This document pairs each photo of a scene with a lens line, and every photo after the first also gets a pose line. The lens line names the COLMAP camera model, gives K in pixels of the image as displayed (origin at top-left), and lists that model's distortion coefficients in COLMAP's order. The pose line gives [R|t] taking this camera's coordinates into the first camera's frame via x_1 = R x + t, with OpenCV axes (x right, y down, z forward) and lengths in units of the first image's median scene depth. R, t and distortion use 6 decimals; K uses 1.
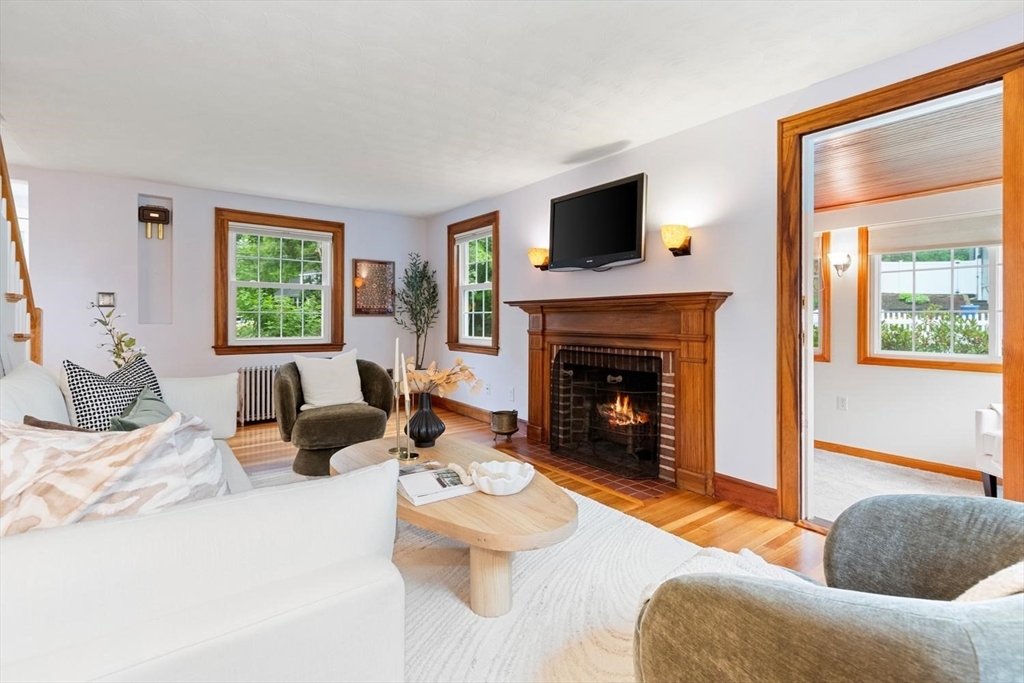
lens RADIAL K [[482.5, 0, 515.4], [0, 482.5, 320.8], [0, 0, 1]] dist [0.002594, 0.000351]
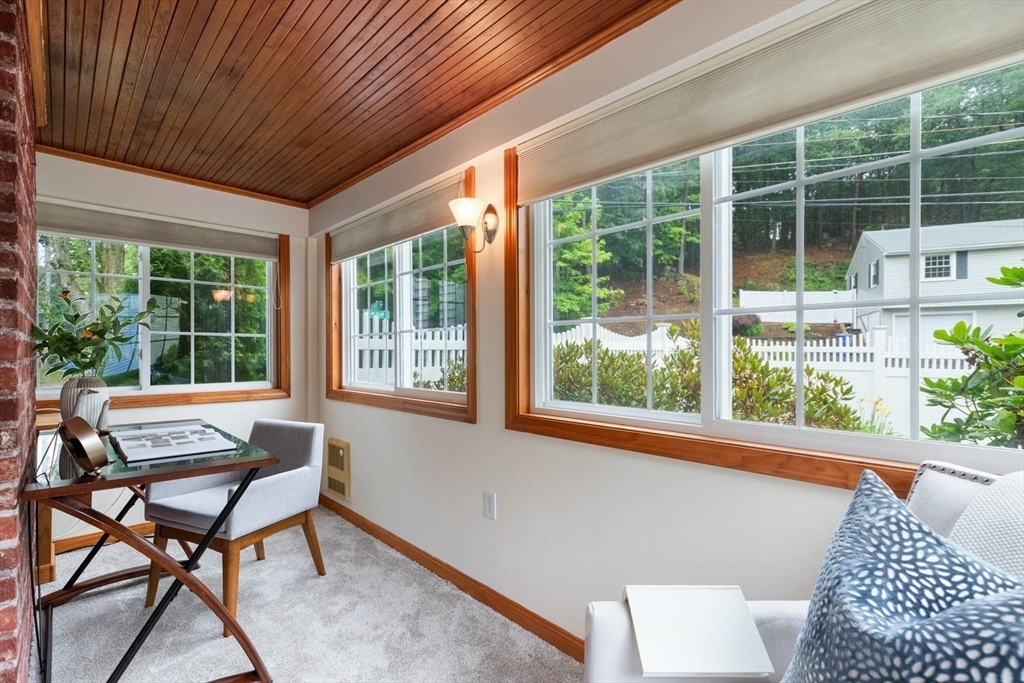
lens RADIAL K [[469.4, 0, 506.0], [0, 469.4, 348.2], [0, 0, 1]] dist [0.004537, -0.000574]
pose [[0.993683, -0.004678, 0.112126, 0.641838], [0.005554, 0.999956, -0.007501, 0.010496], [-0.112086, 0.008076, 0.993666, 0.512913]]
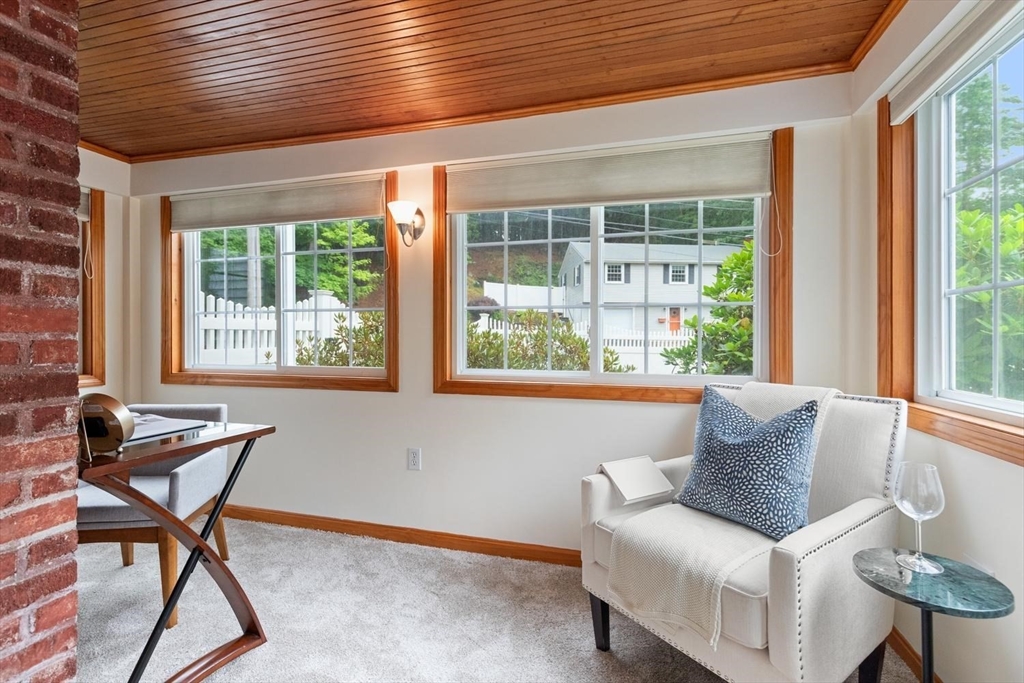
lens RADIAL K [[469.3, 0, 509.5], [0, 469.3, 329.2], [0, 0, 1]] dist [0.002957, -0.000287]
pose [[0.796070, 0.004845, 0.605185, 0.419742], [0.001997, 0.999941, -0.010632, 0.015610], [-0.605201, 0.009673, 0.796014, 0.465303]]
